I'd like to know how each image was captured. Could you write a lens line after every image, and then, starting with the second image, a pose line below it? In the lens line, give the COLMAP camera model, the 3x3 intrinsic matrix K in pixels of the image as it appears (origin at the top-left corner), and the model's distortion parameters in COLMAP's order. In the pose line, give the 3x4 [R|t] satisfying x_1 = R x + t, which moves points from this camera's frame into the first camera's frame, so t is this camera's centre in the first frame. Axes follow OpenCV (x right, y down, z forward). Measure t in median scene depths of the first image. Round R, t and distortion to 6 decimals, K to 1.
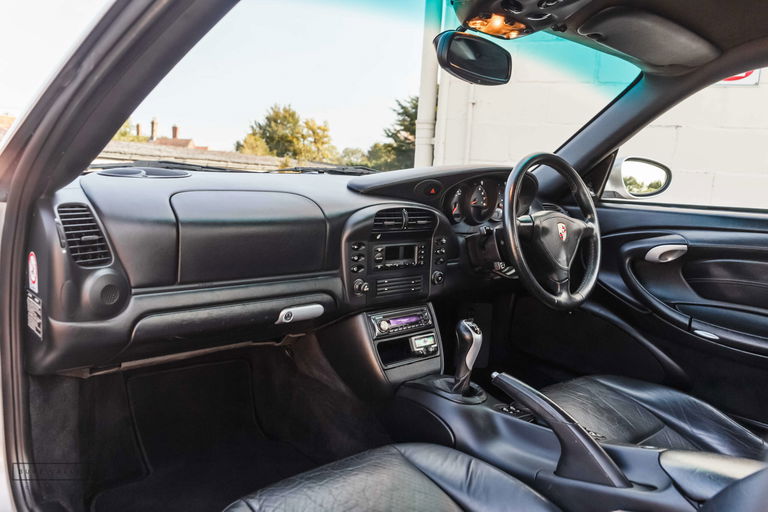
lens RADIAL K [[600.7, 0, 384.0], [0, 600.7, 256.0], [0, 0, 1]] dist [0.078479, -0.096962]
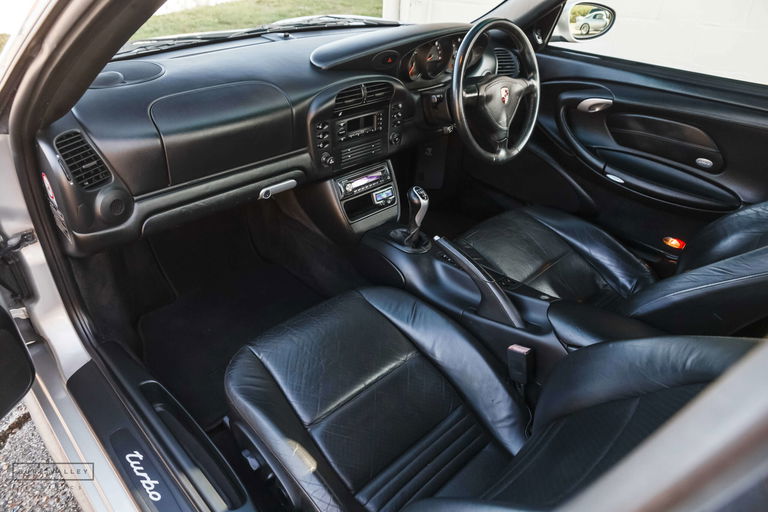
lens RADIAL K [[528.7, 0, 380.2], [0, 528.7, 254.1], [0, 0, 1]] dist [0.000762, 0.003587]
pose [[0.999474, -0.029690, 0.013027, 0.042624], [0.021577, 0.908993, 0.416253, -0.192774], [-0.024200, -0.415753, 0.909156, -0.013575]]
